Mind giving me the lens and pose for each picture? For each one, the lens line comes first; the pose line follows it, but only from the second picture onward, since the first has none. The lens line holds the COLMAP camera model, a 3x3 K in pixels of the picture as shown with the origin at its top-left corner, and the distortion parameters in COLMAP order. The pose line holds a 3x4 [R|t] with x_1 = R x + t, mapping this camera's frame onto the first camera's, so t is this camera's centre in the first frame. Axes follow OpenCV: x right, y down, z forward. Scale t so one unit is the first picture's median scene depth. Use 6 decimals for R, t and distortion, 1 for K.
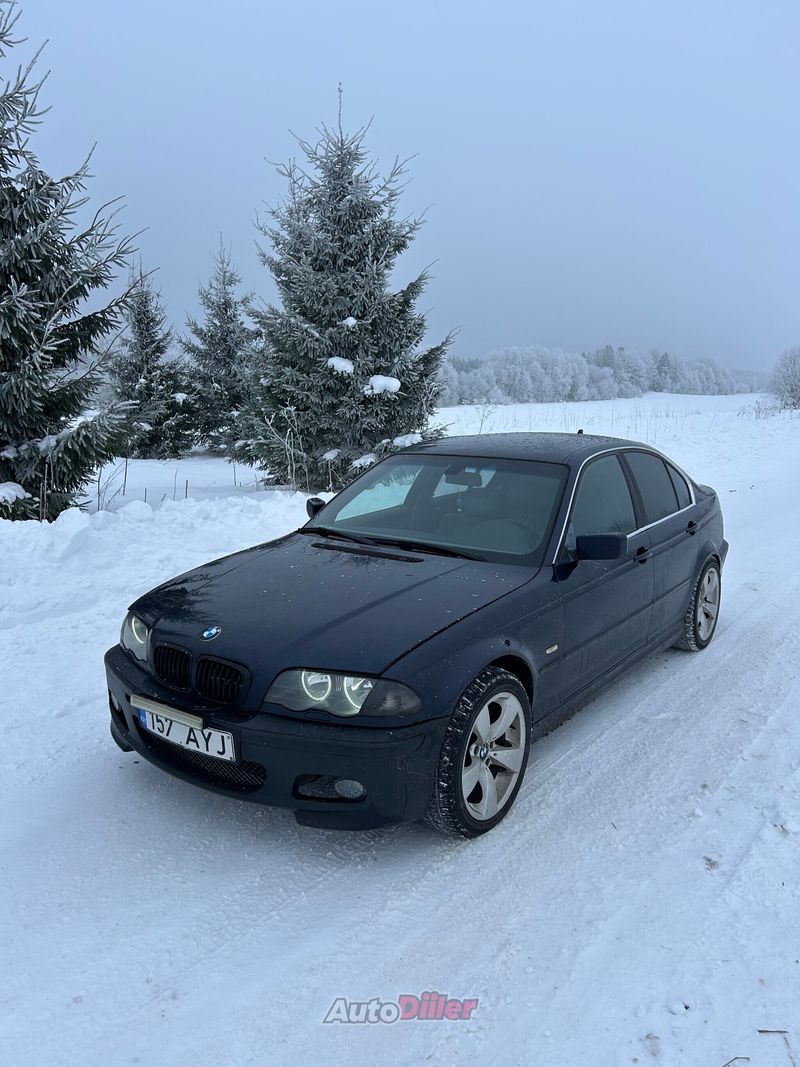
lens RADIAL K [[797.7, 0, 400.0], [0, 797.7, 533.5], [0, 0, 1]] dist [0.037315, -0.004247]
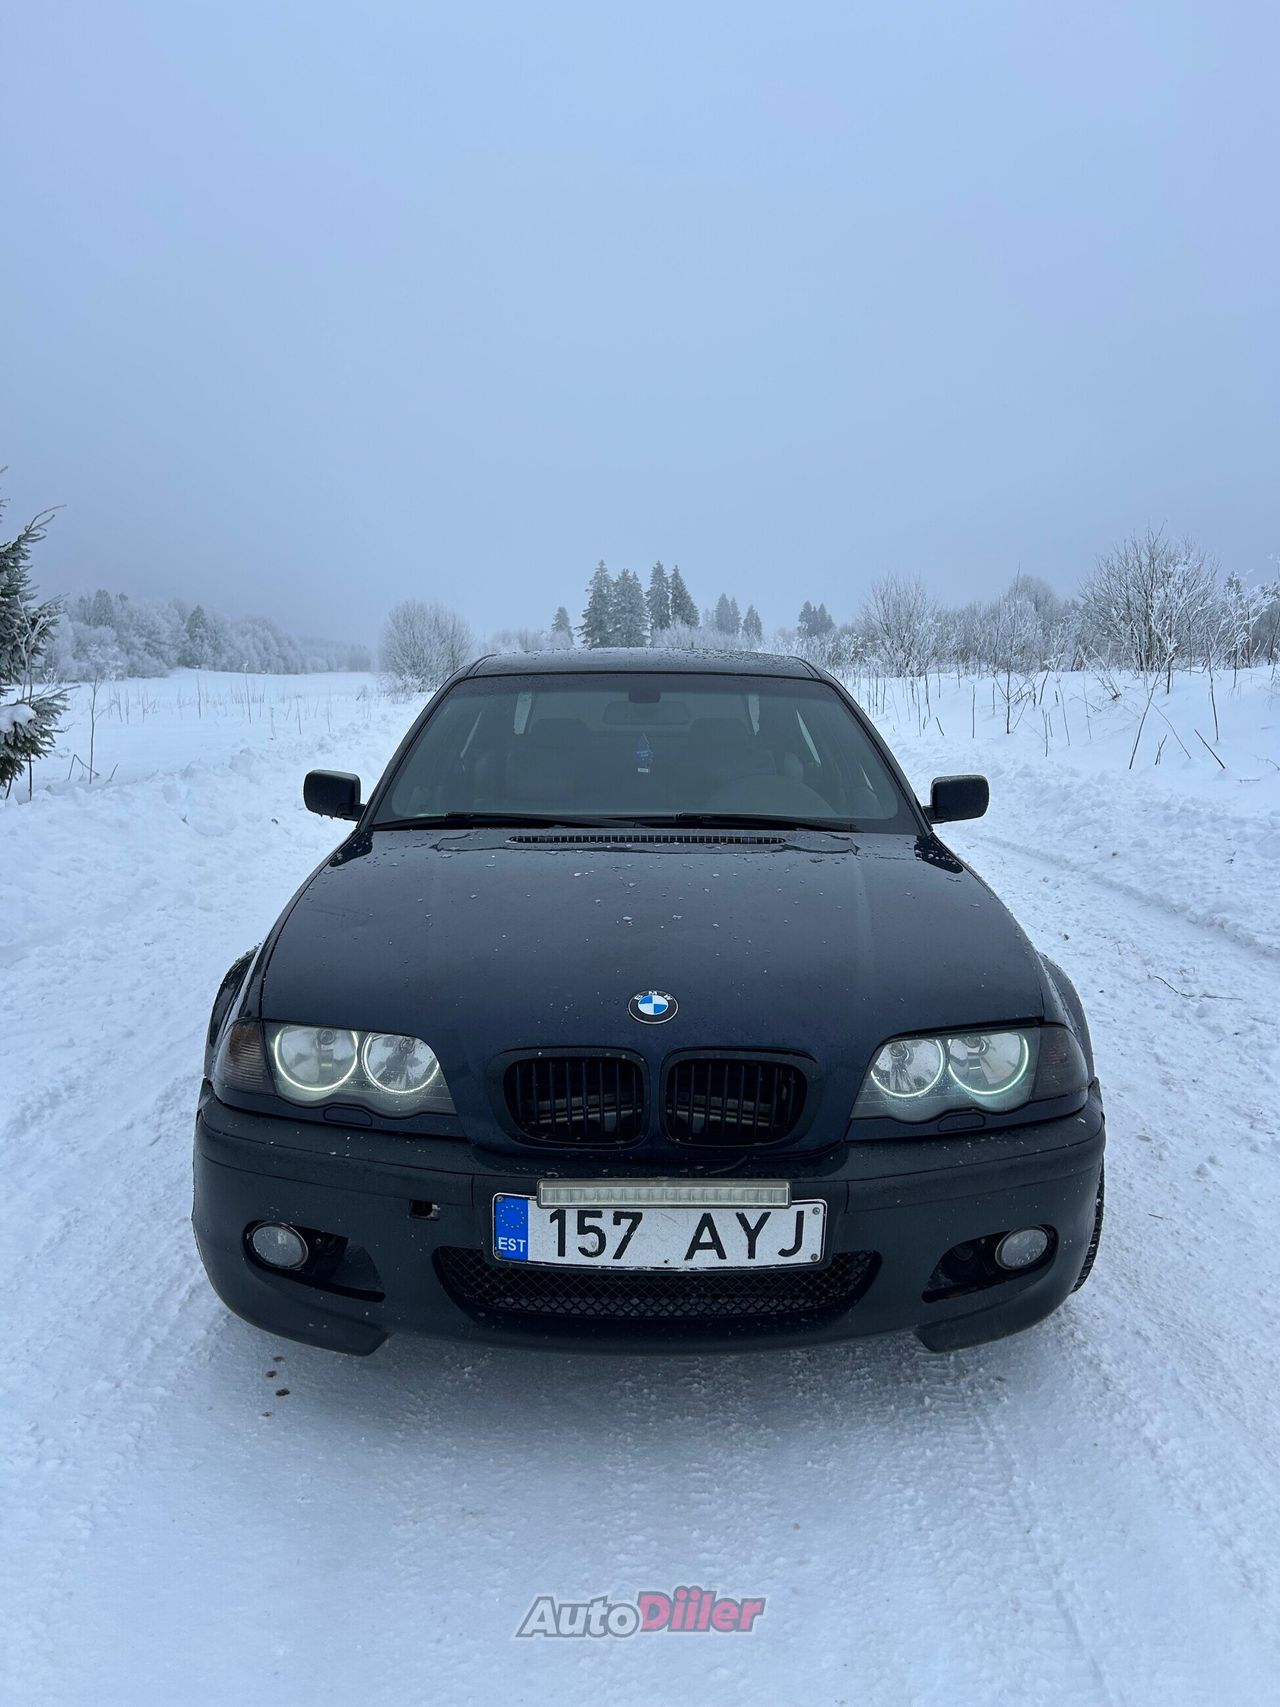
lens RADIAL K [[1276.1, 0, 640.0], [0, 1276.1, 853.5], [0, 0, 1]] dist [0.037315, -0.004247]
pose [[0.802300, -0.085129, 0.590819, -0.682031], [0.103722, 0.994603, 0.002461, 0.038505], [-0.587840, 0.059306, 0.806800, 0.440664]]
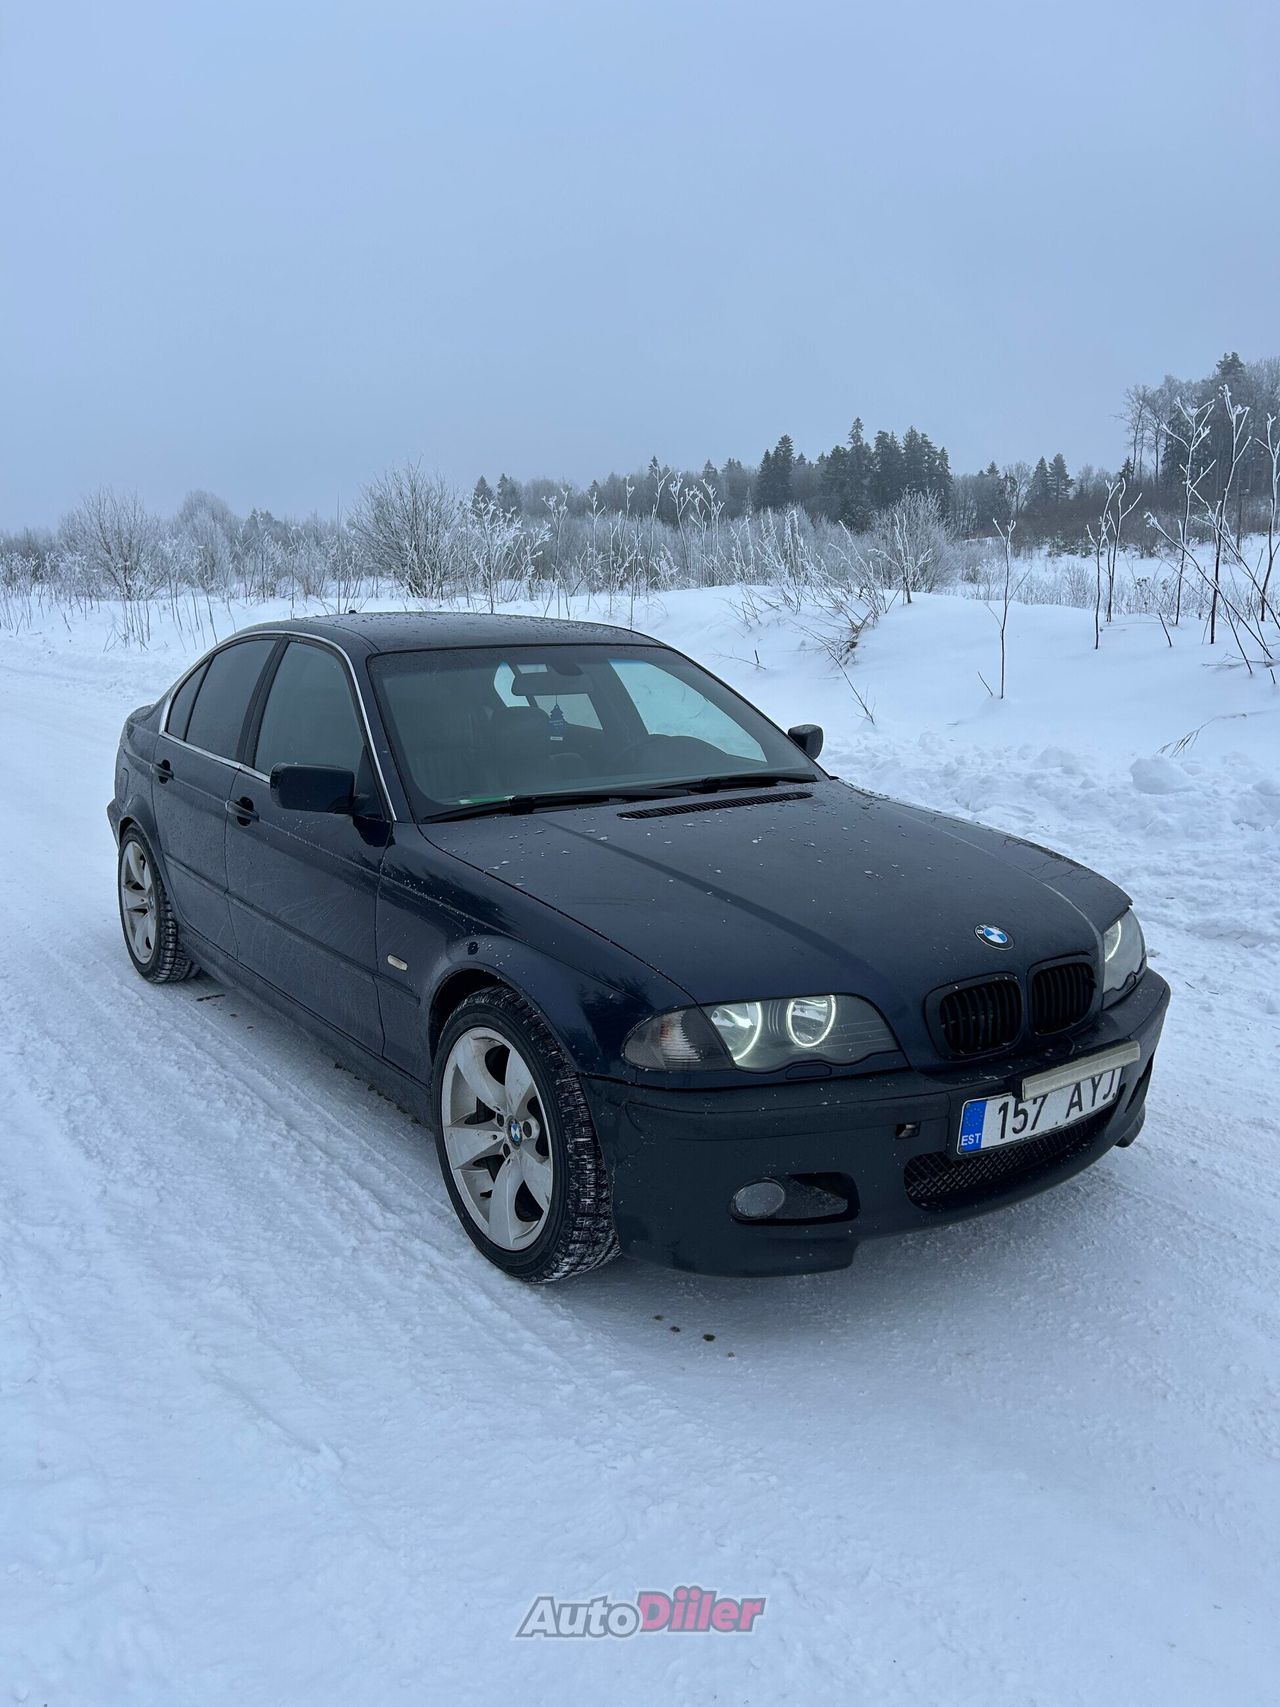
lens RADIAL K [[1276.1, 0, 640.0], [0, 1276.1, 853.5], [0, 0, 1]] dist [0.037315, -0.004247]
pose [[0.310127, -0.191548, 0.931199, -1.193570], [0.165359, 0.975430, 0.145575, -0.110449], [-0.936204, 0.108836, 0.334181, 0.960886]]
